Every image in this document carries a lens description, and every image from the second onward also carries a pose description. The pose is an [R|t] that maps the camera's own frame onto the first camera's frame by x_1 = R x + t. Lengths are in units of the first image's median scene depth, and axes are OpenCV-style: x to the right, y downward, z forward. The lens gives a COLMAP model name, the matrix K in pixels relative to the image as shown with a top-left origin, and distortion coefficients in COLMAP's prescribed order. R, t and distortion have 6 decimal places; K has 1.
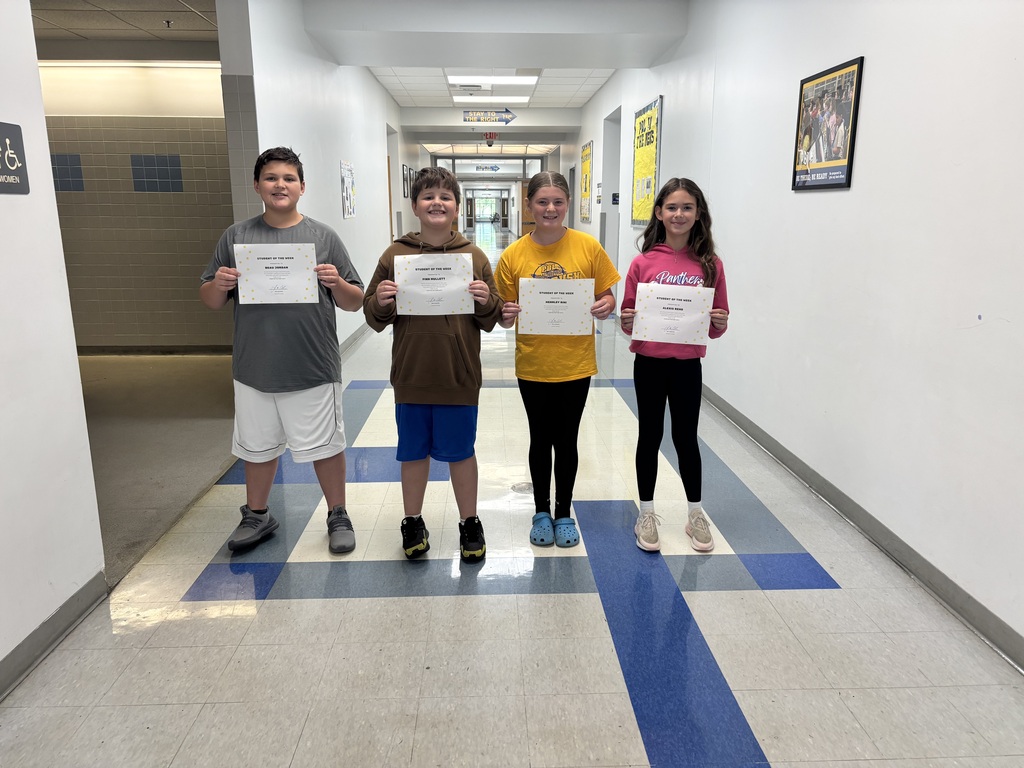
lens RADIAL K [[769.8, 0, 512.6], [0, 769.8, 392.2], [0, 0, 1]] dist [0.012186, -0.021152]
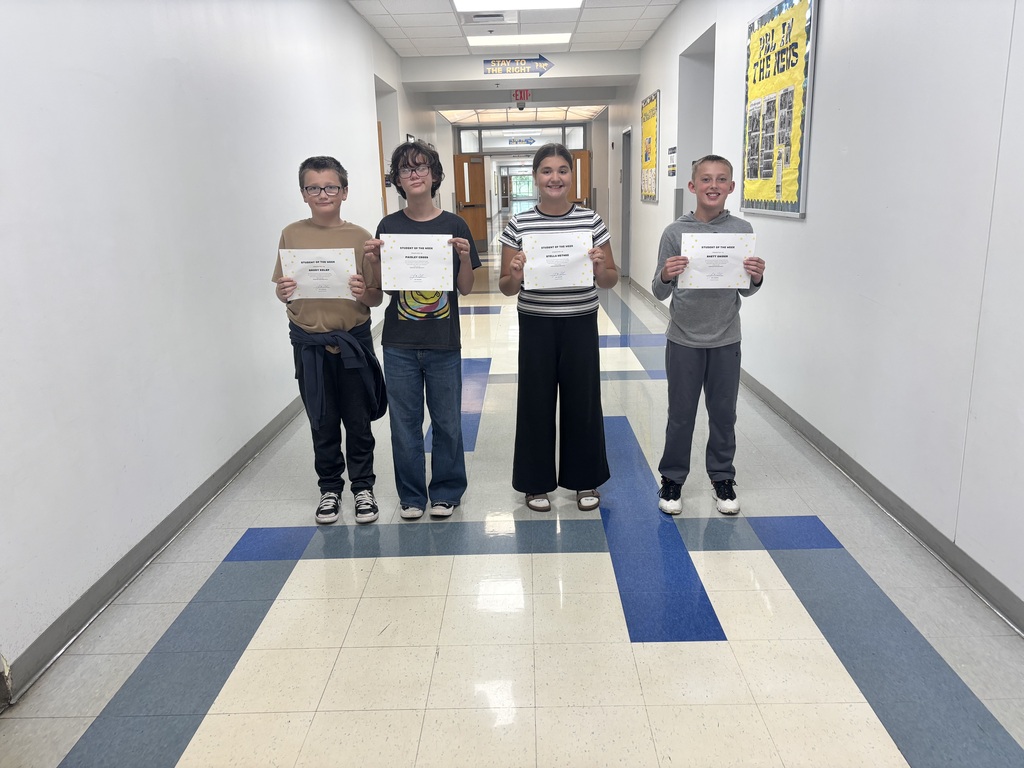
lens RADIAL K [[770.5, 0, 513.7], [0, 770.5, 383.4], [0, 0, 1]] dist [0.006112, -0.009139]
pose [[0.998431, -0.019016, -0.052663, -0.000407], [0.019901, 0.999669, 0.016329, -0.108775], [0.052336, -0.017352, 0.998479, 0.442904]]
